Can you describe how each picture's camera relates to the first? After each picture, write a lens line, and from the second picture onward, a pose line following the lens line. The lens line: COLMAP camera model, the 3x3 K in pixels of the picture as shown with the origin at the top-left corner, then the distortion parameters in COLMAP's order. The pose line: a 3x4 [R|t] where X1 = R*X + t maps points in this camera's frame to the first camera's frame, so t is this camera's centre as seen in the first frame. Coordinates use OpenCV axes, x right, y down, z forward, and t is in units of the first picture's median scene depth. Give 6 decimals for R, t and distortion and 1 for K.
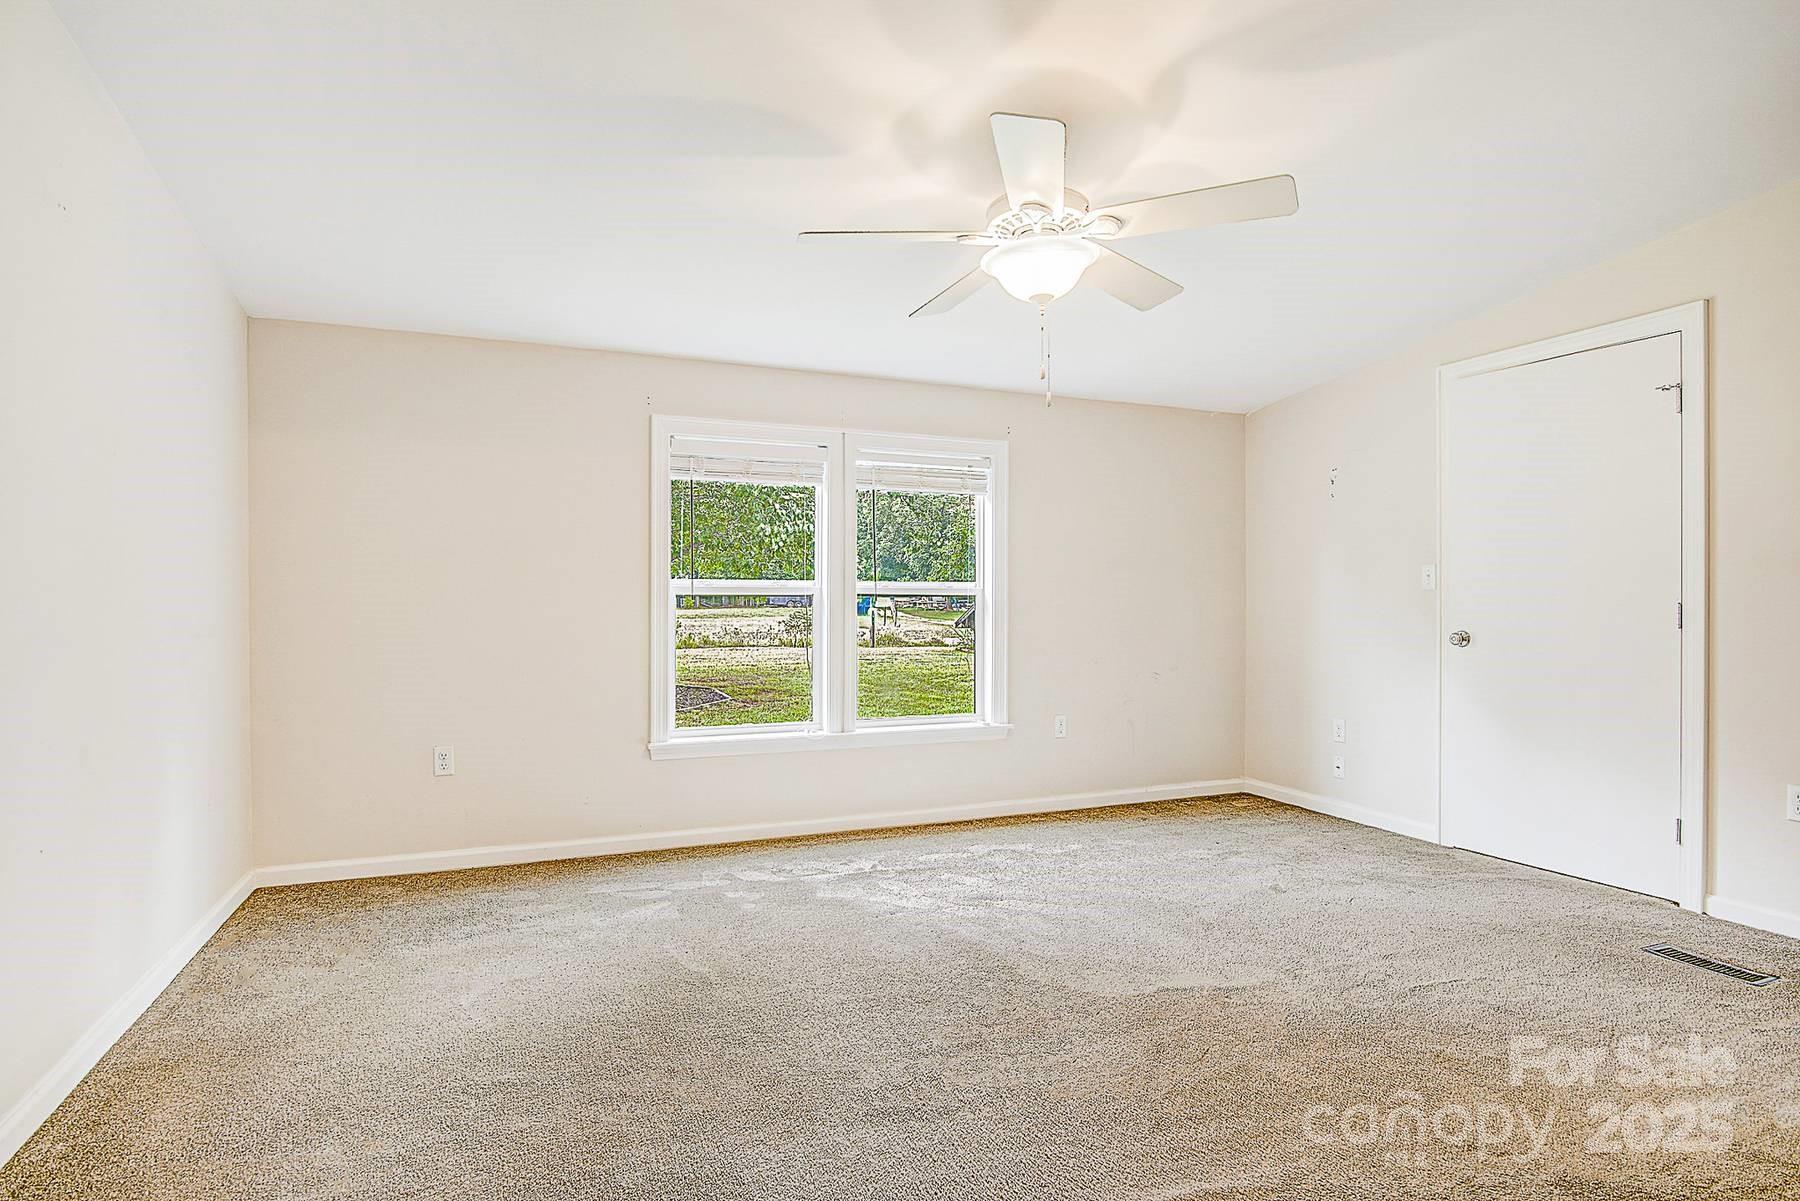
lens RADIAL K [[903.3, 0, 904.8], [0, 903.3, 593.1], [0, 0, 1]] dist [-0.016083, -0.000759]
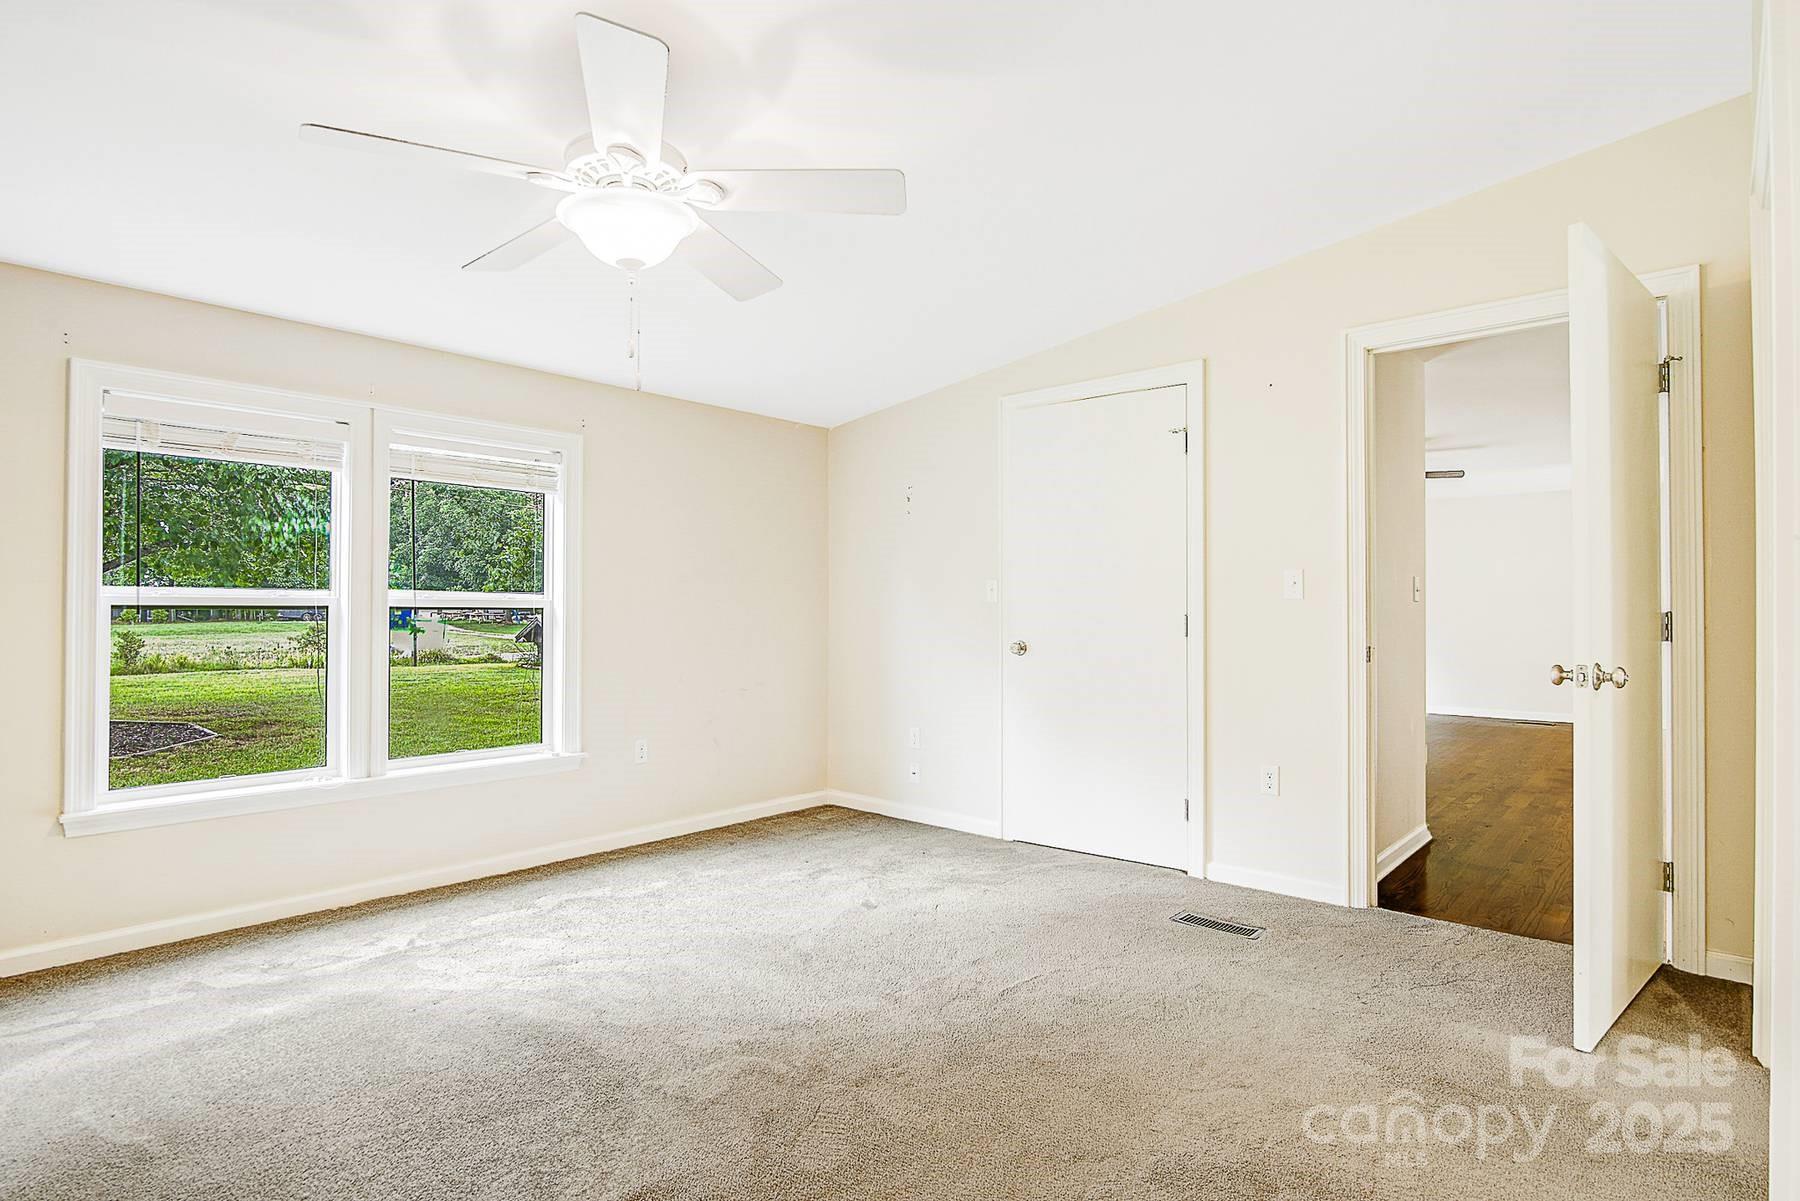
lens RADIAL K [[895.0, 0, 888.6], [0, 895.0, 597.7], [0, 0, 1]] dist [-0.019048, 0.000063]
pose [[0.899347, 0.004335, 0.437215, 0.001725], [-0.001176, 0.999971, -0.007495, -0.001914], [-0.437235, 0.006226, 0.899326, 0.086268]]
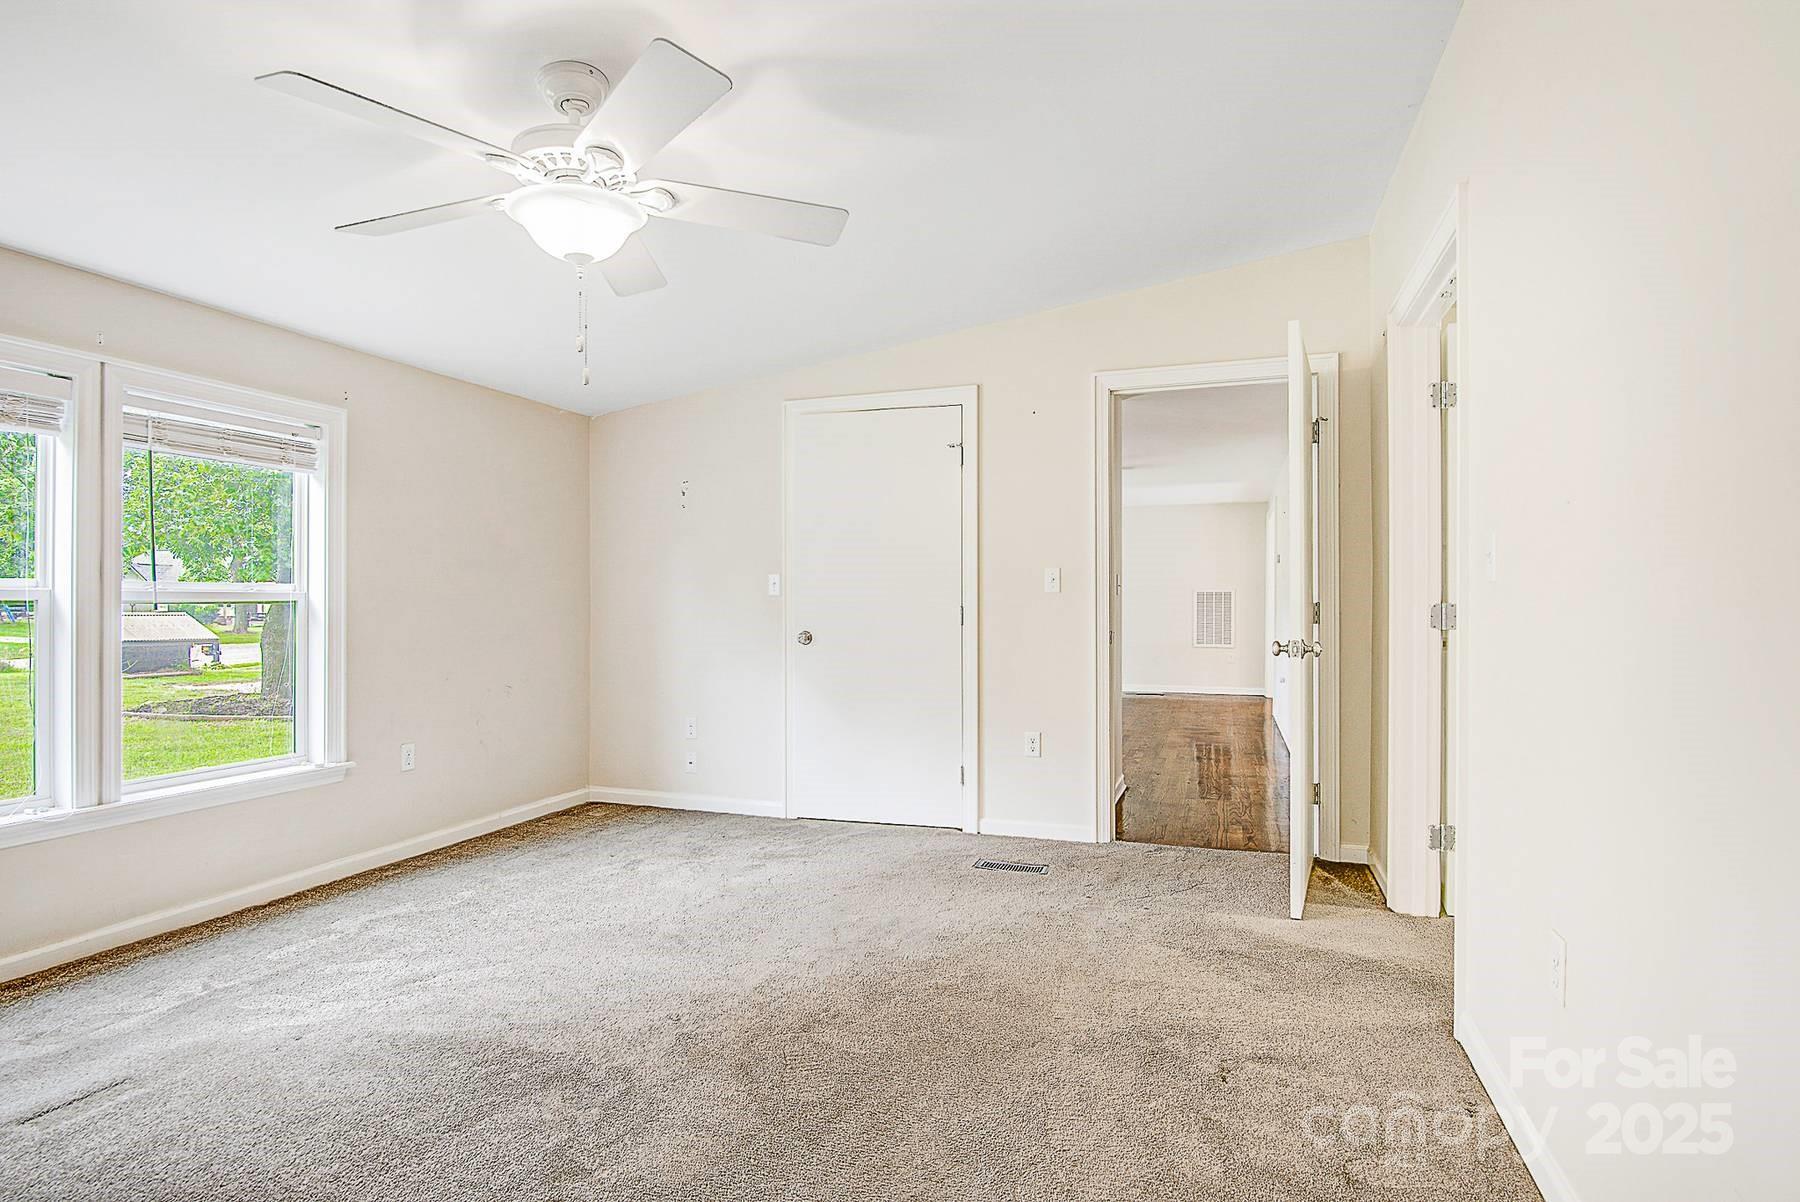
lens RADIAL K [[925.9, 0, 829.1], [0, 925.9, 596.5], [0, 0, 1]] dist [-0.018311, -0.000940]
pose [[0.676963, 0.001392, 0.736016, -0.223552], [-0.000784, 0.999999, -0.001171, -0.001522], [-0.736017, 0.000216, 0.676963, 0.150120]]
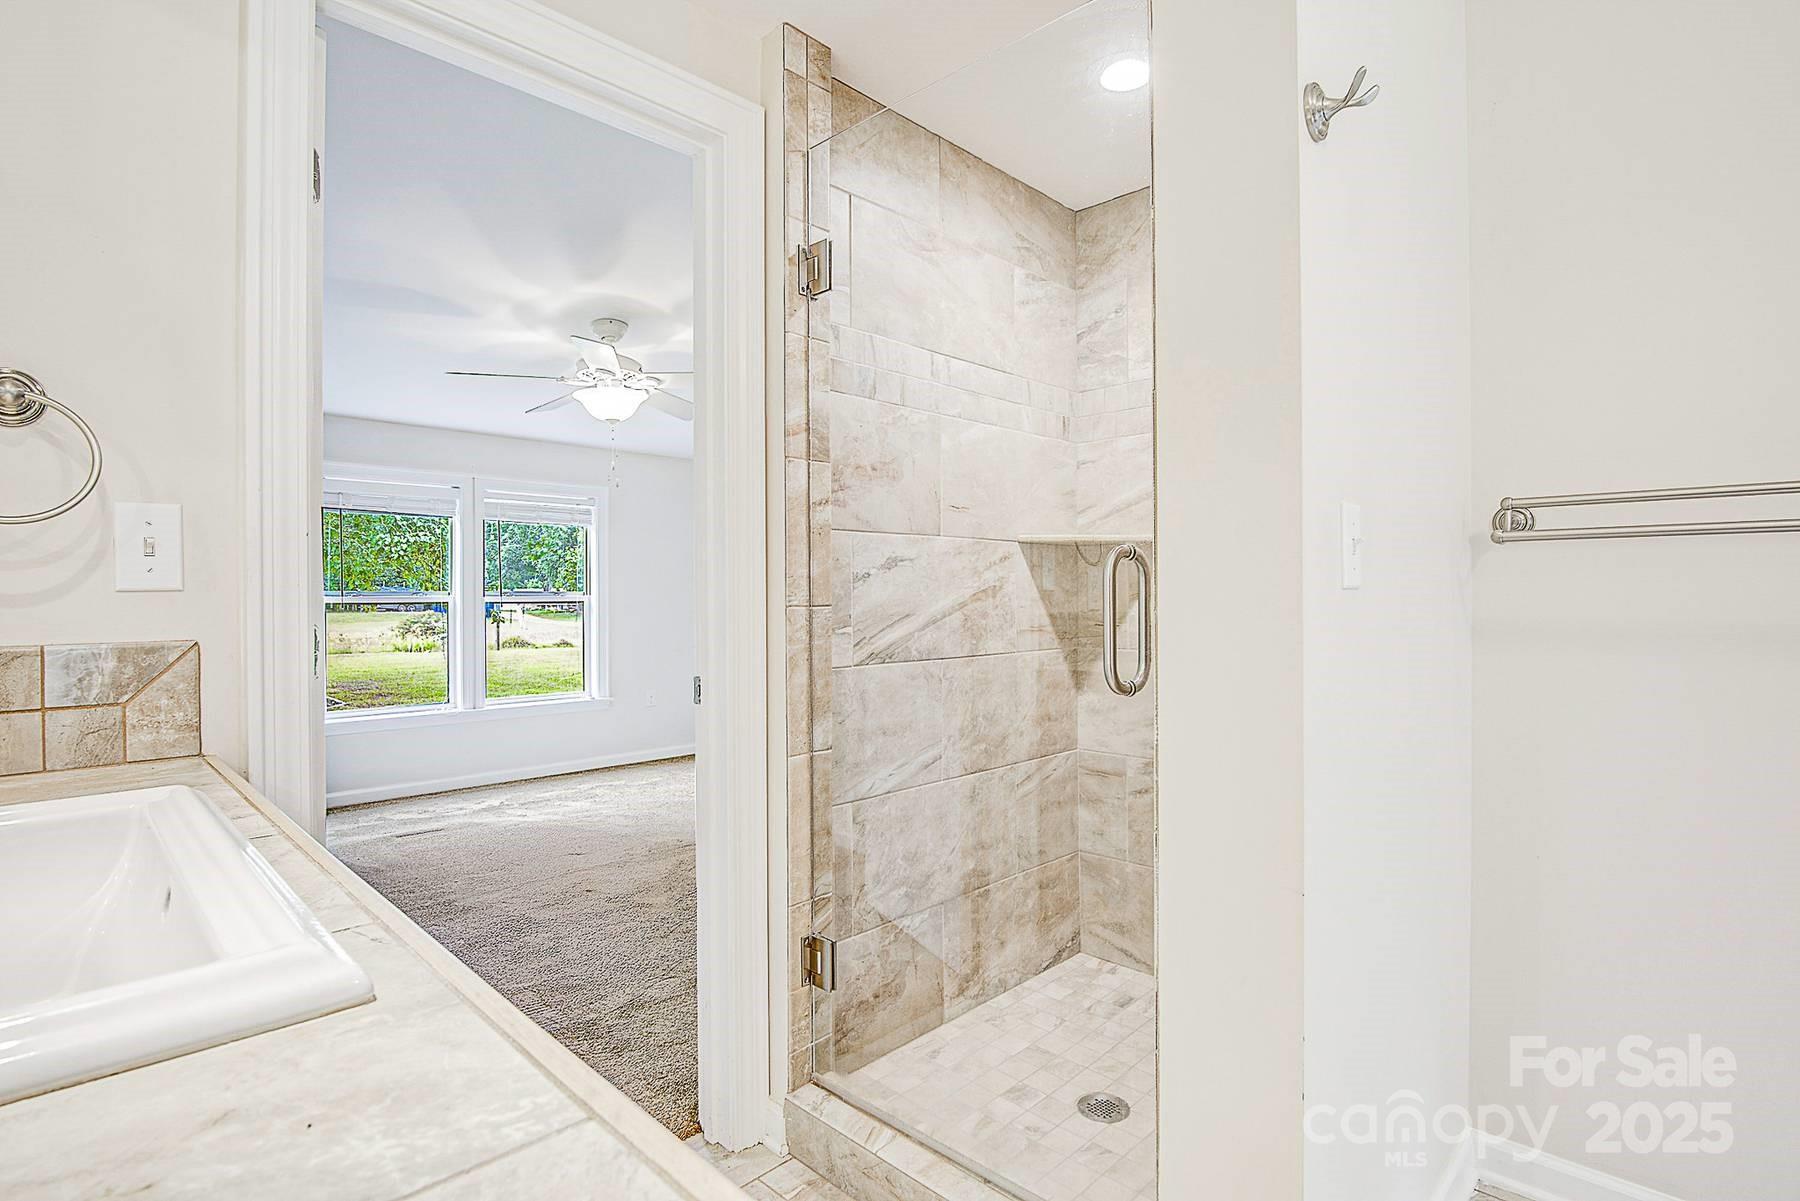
lens RADIAL K [[903.3, 0, 904.8], [0, 903.3, 593.1], [0, 0, 1]] dist [-0.016083, -0.000759]
pose [[0.925004, -0.006739, 0.379897, 0.014006], [0.006551, 0.999977, 0.001787, -0.010919], [-0.379900, 0.000836, 0.925027, -0.461133]]
